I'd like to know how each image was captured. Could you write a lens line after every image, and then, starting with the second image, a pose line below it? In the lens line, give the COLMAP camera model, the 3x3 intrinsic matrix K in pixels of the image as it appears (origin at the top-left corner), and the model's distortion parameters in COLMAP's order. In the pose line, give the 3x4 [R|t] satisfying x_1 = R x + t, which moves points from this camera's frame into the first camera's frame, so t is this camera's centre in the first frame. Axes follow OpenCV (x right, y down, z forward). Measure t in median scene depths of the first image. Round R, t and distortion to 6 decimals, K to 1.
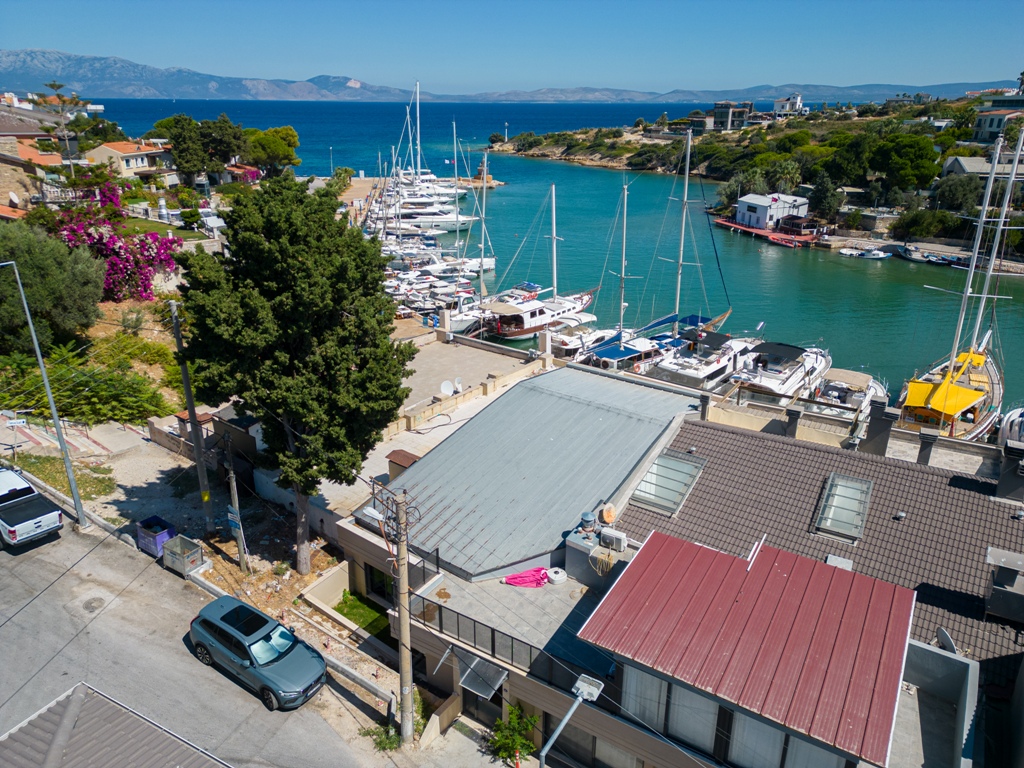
lens RADIAL K [[715.6, 0, 511.0], [0, 715.6, 386.9], [0, 0, 1]] dist [0.072672, -0.067881]
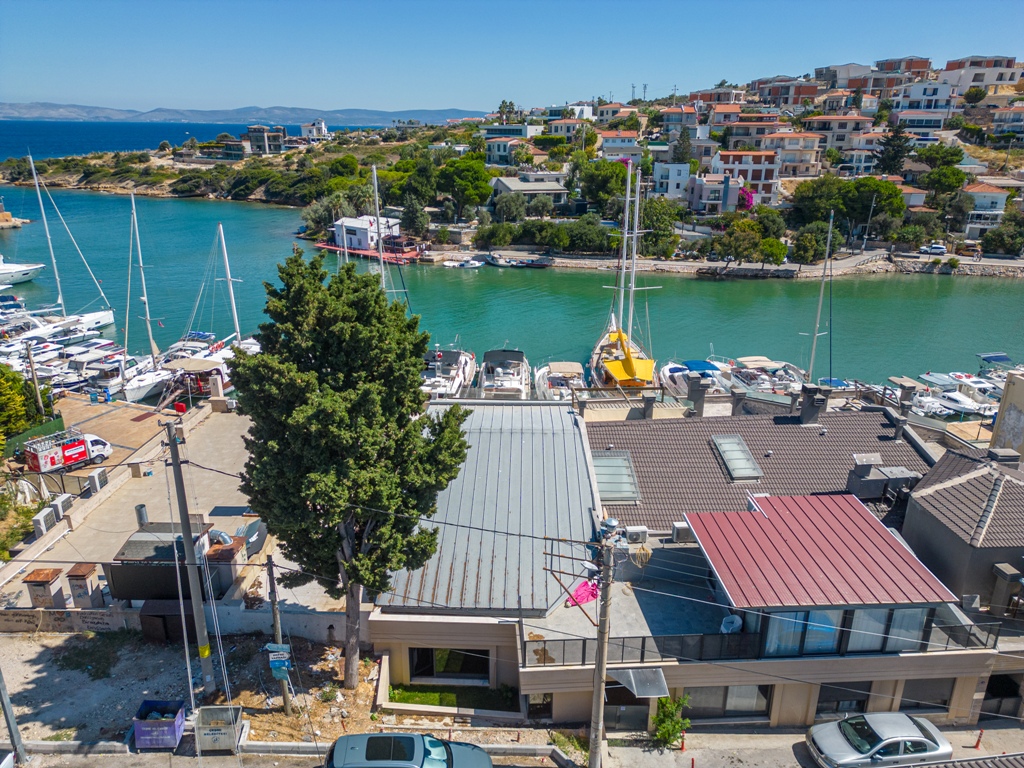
lens RADIAL K [[715.6, 0, 511.0], [0, 715.6, 386.9], [0, 0, 1]] dist [0.072672, -0.067881]
pose [[0.804470, -0.199937, 0.559332, -0.118742], [0.213798, 0.976001, 0.041379, -0.021153], [-0.554182, 0.086295, 0.827910, 0.025249]]
